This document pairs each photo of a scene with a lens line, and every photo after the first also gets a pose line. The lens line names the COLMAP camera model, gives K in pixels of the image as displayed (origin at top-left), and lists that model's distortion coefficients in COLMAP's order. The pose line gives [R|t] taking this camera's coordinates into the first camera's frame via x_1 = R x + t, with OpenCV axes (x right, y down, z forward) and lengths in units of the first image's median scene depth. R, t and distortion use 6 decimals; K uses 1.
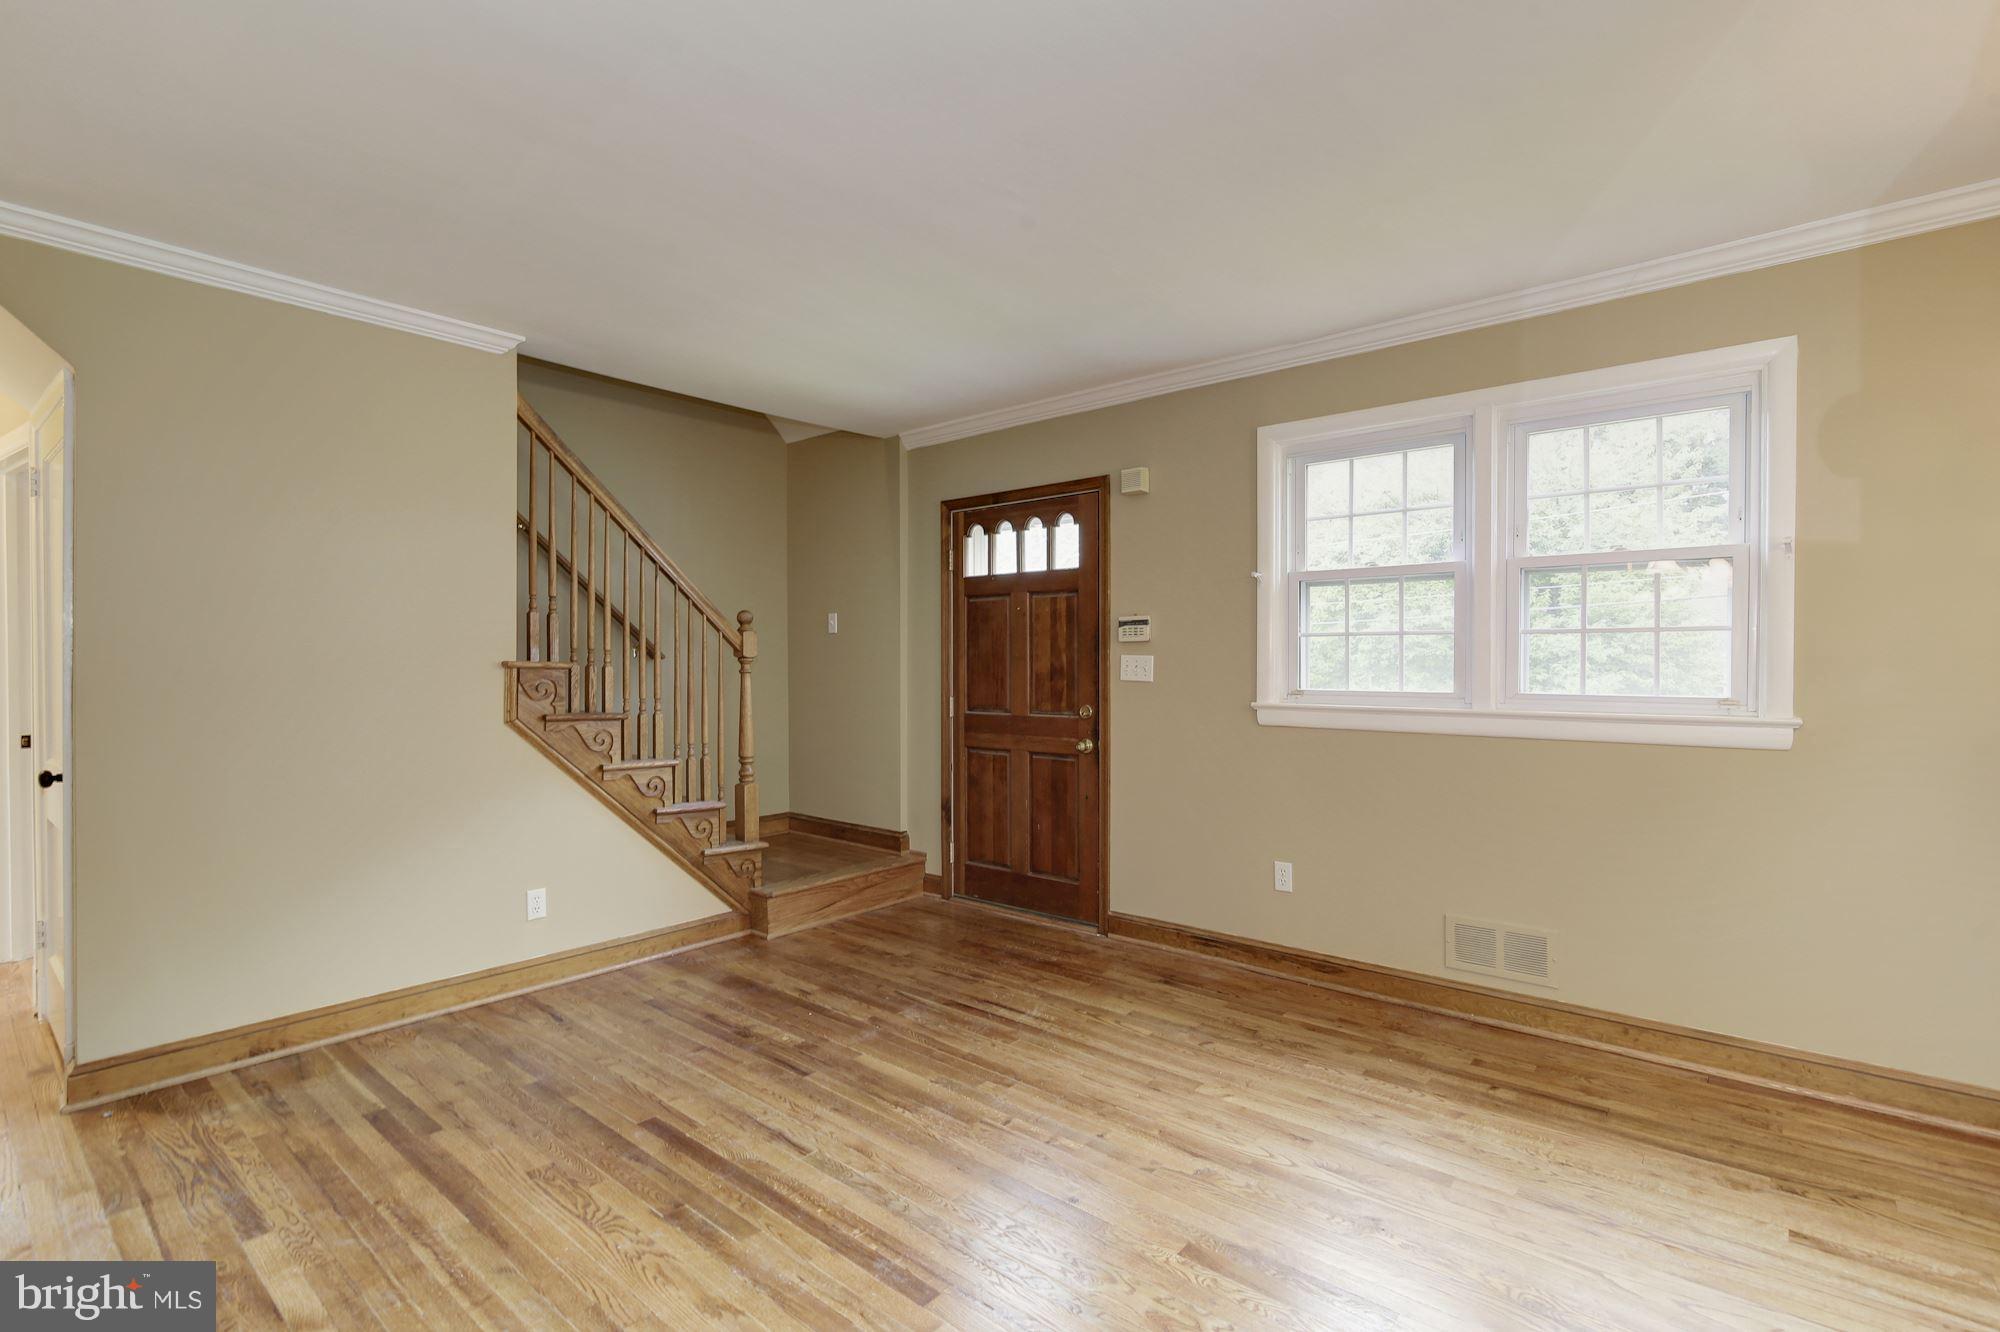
lens RADIAL K [[924.0, 0, 1038.7], [0, 924.0, 668.0], [0, 0, 1]] dist [-0.001793, -0.000747]
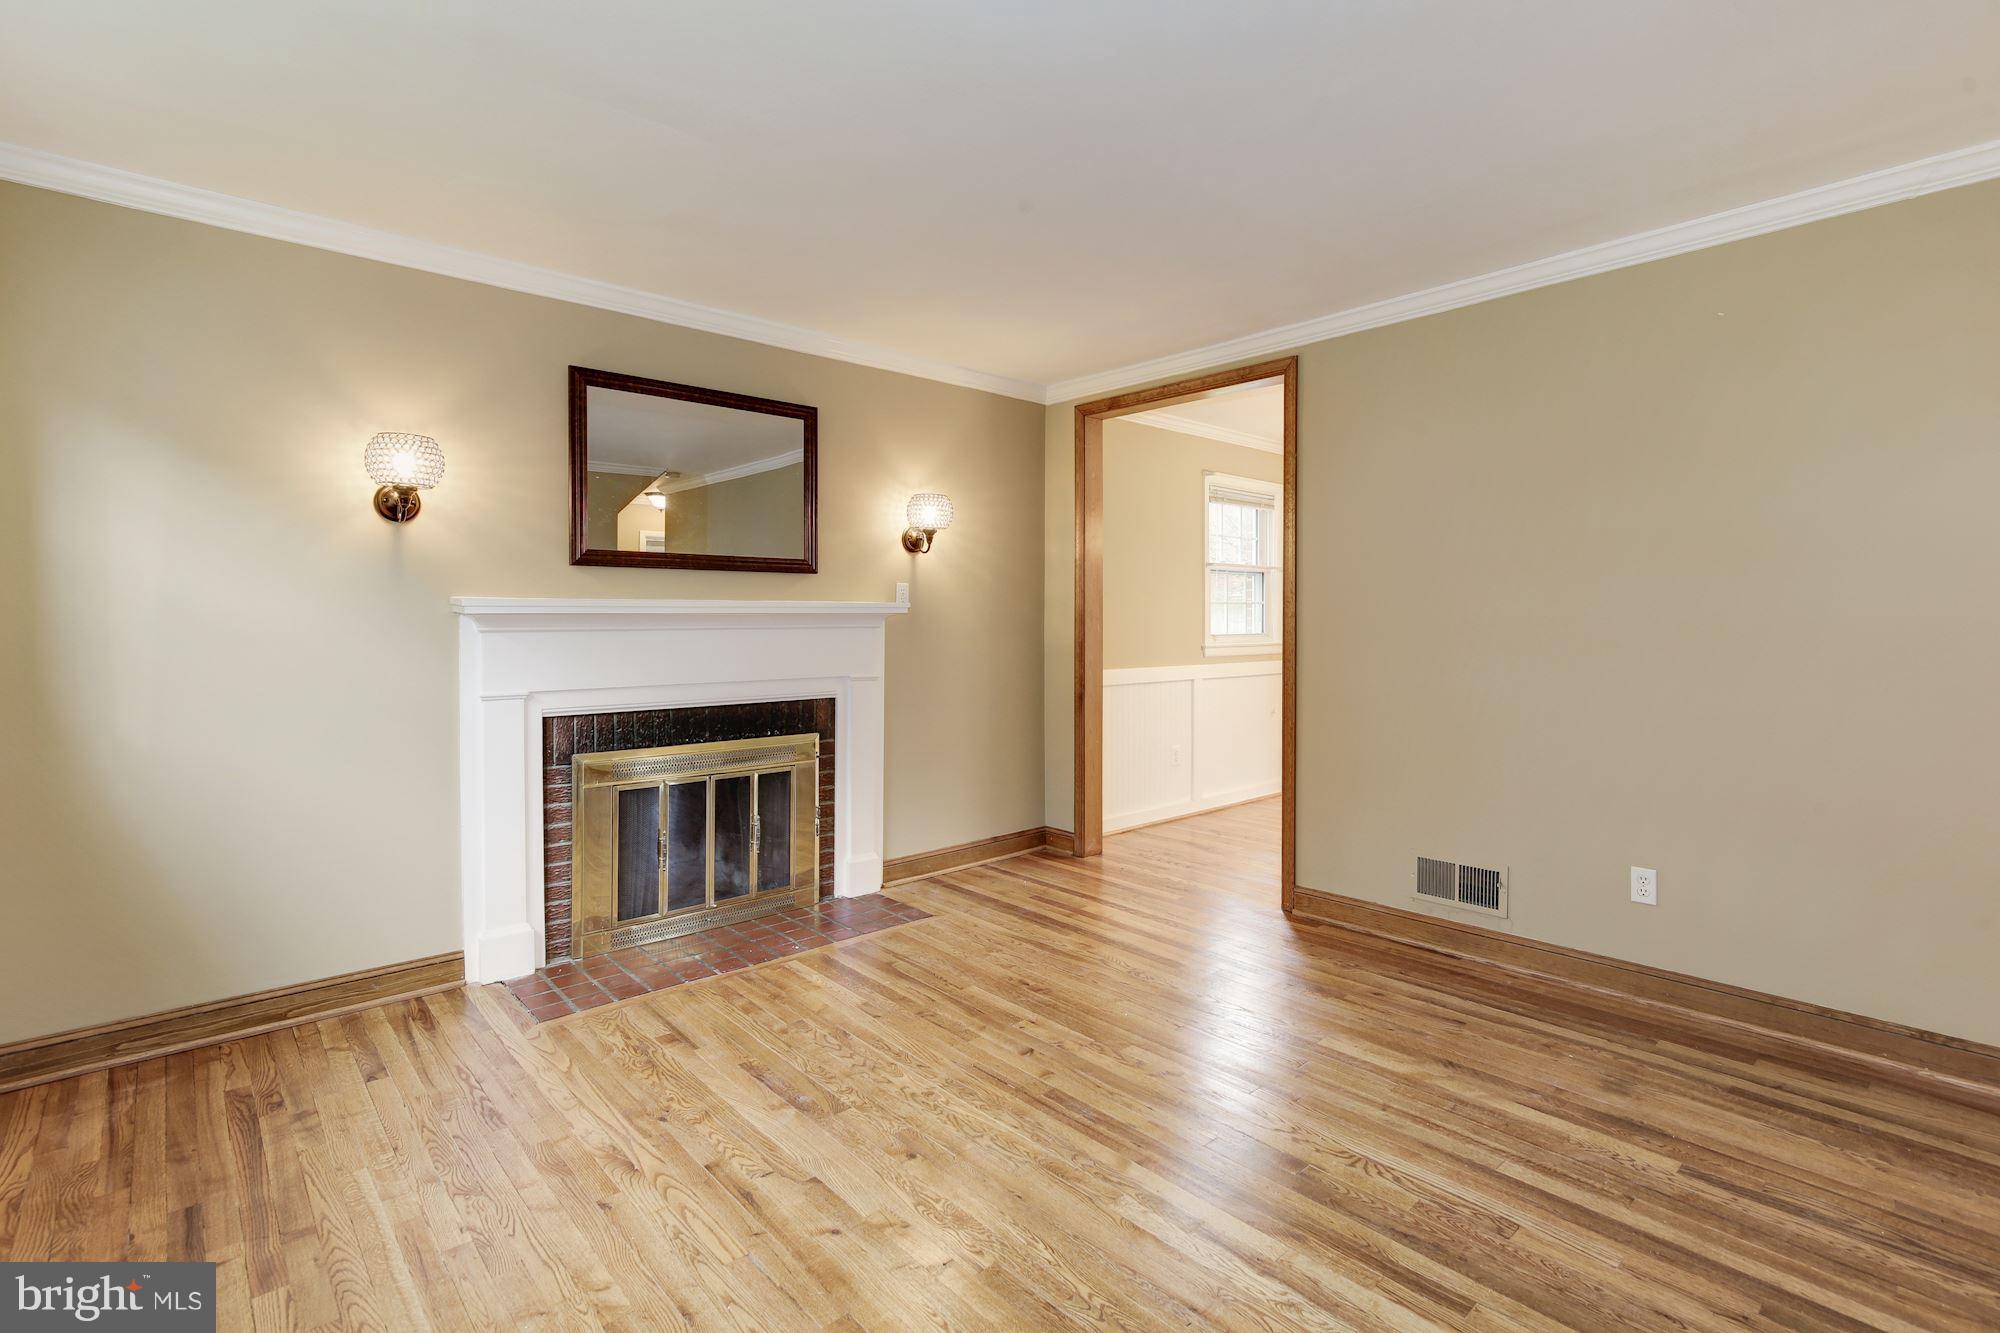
lens RADIAL K [[918.3, 0, 993.5], [0, 918.3, 628.9], [0, 0, 1]] dist [-0.000991, 0.000196]
pose [[-0.984929, -0.004731, 0.172893, -0.141221], [-0.002363, 0.999901, 0.013899, -0.009838], [-0.172942, 0.013281, -0.984842, 1.236200]]
